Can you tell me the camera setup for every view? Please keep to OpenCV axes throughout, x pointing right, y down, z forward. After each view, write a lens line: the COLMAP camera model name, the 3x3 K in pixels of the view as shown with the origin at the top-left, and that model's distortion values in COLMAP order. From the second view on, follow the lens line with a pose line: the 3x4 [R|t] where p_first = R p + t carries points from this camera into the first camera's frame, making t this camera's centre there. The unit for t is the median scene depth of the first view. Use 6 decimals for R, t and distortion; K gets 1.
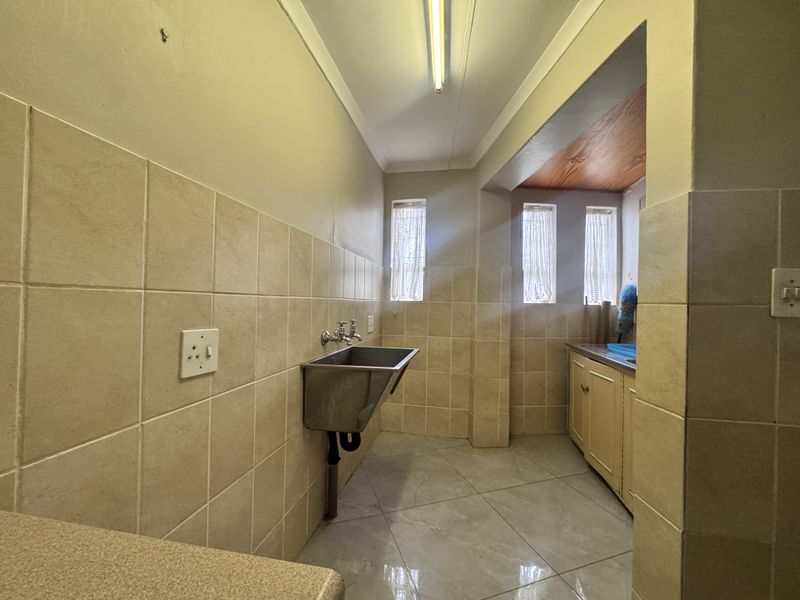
lens RADIAL K [[321.8, 0, 402.2], [0, 321.8, 300.8], [0, 0, 1]] dist [-0.004646, 0.000067]
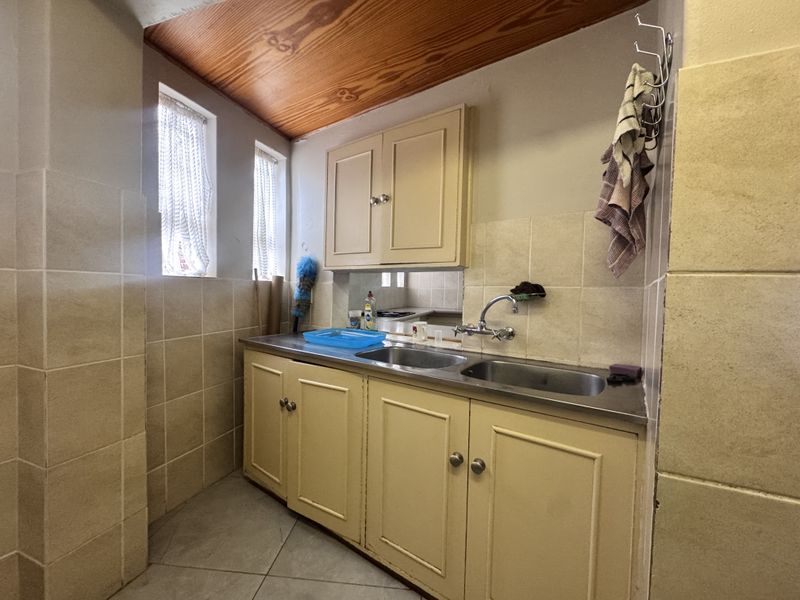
lens RADIAL K [[321.8, 0, 403.6], [0, 321.8, 299.9], [0, 0, 1]] dist [-0.004646, 0.000067]
pose [[0.413628, -0.037631, 0.909668, 0.058229], [-0.020465, 0.998509, 0.050612, 0.013344], [-0.910216, -0.039551, 0.412241, 0.418013]]
